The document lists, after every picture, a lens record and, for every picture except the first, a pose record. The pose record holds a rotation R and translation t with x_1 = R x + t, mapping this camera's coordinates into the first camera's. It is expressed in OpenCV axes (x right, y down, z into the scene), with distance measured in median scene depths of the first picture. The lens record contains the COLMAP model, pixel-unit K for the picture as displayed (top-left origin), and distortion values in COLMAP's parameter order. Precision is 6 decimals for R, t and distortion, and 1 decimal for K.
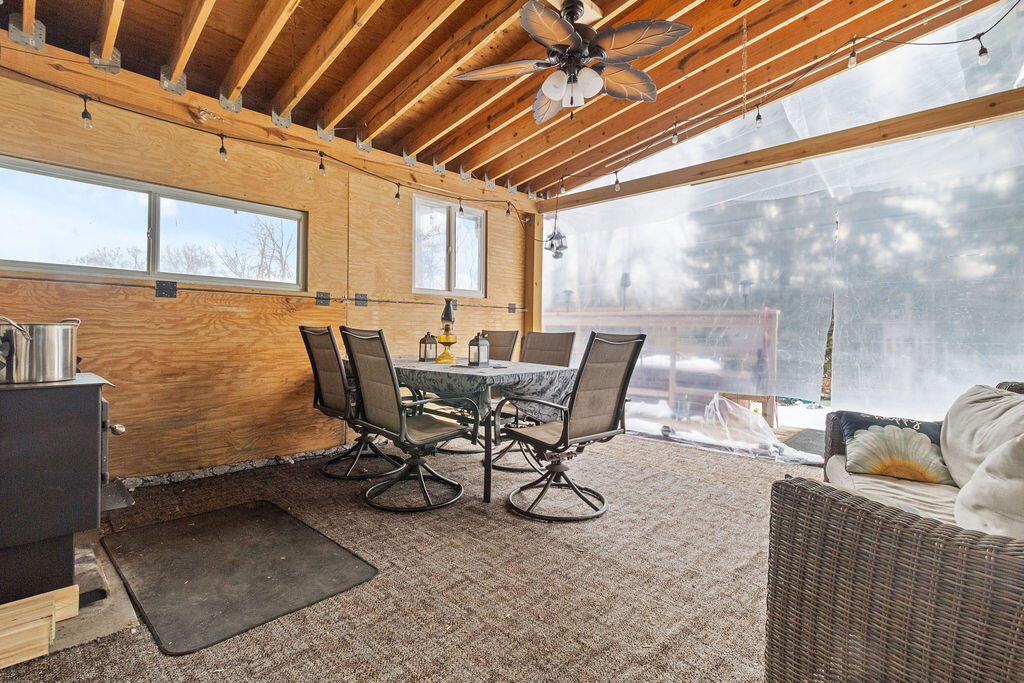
lens RADIAL K [[474.0, 0, 520.0], [0, 474.0, 328.9], [0, 0, 1]] dist [0.002541, 0.000355]
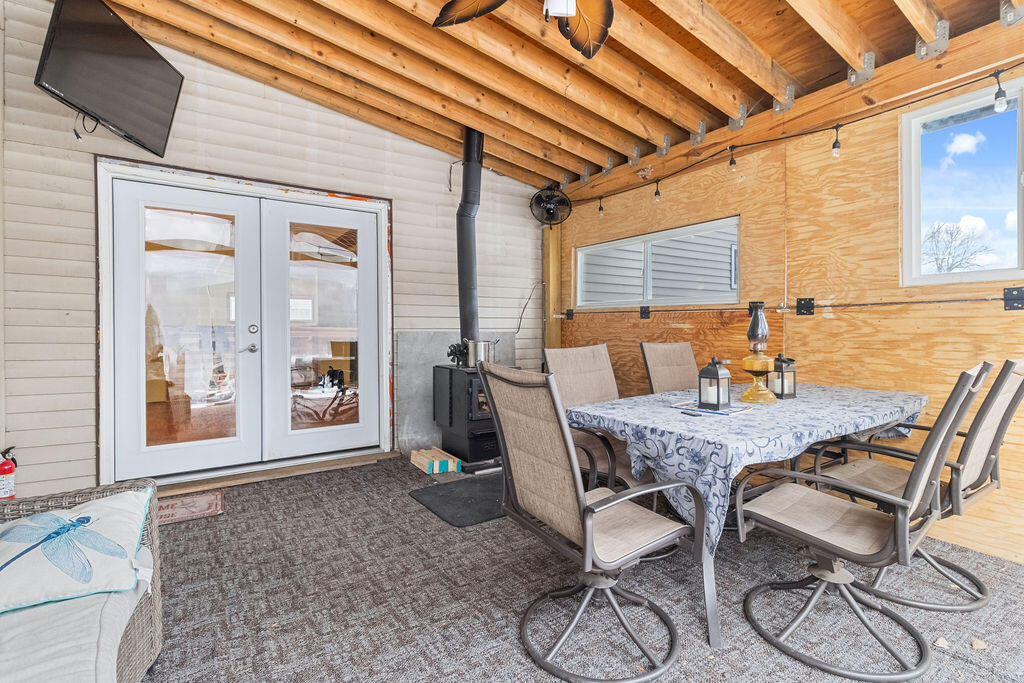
lens RADIAL K [[495.8, 0, 509.5], [0, 495.8, 328.9], [0, 0, 1]] dist [-0.000048, -0.000050]
pose [[-0.235391, -0.005693, -0.971884, 0.608251], [0.004436, 0.999966, -0.006932, -0.026428], [0.971891, -0.005943, -0.235358, 0.849864]]
